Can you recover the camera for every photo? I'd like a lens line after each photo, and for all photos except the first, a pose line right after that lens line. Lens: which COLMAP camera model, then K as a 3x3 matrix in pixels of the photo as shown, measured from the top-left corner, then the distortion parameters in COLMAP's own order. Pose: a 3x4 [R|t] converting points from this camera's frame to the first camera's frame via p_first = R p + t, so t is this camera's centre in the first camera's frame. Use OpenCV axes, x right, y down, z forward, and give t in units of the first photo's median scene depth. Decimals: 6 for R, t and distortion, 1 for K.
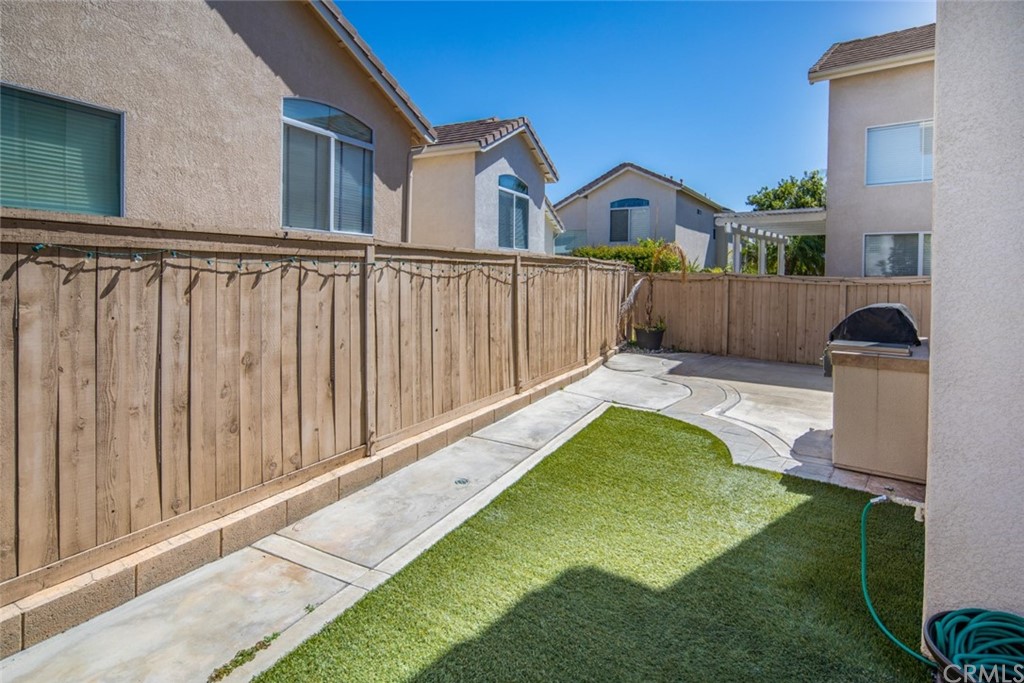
lens RADIAL K [[561.1, 0, 510.5], [0, 561.1, 329.4], [0, 0, 1]] dist [0.014896, -0.010009]
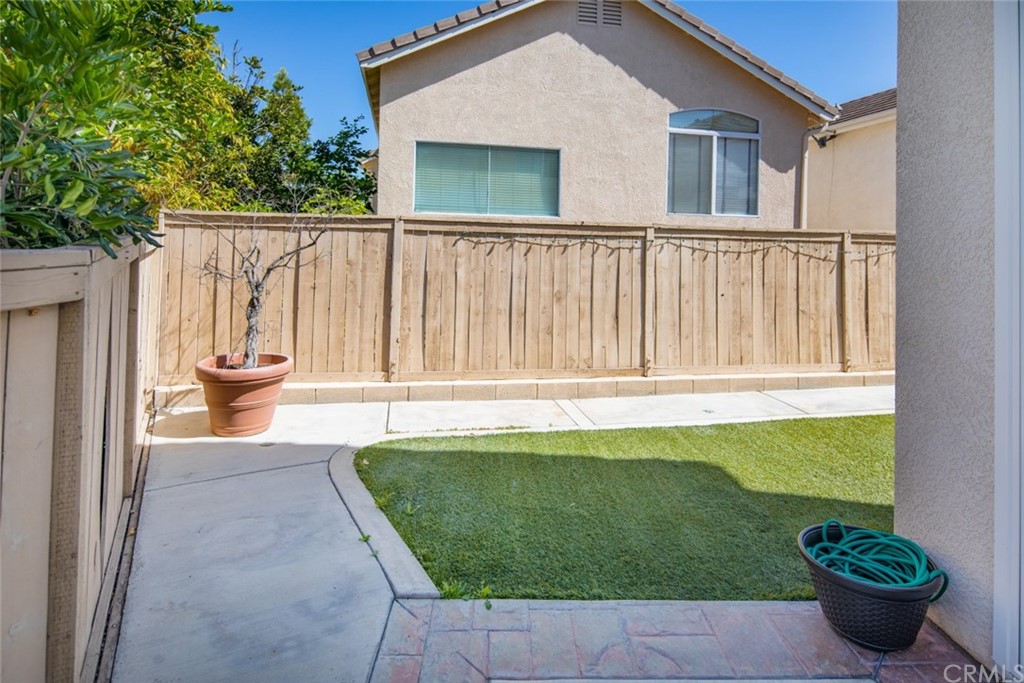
lens RADIAL K [[411.7, 0, 437.3], [0, 411.7, 339.5], [0, 0, 1]] dist [0.017418, -0.007986]
pose [[0.608078, 0.186179, -0.771738, 0.236147], [-0.096912, 0.982250, 0.160604, 0.013116], [0.787940, -0.022869, 0.615327, -0.083592]]
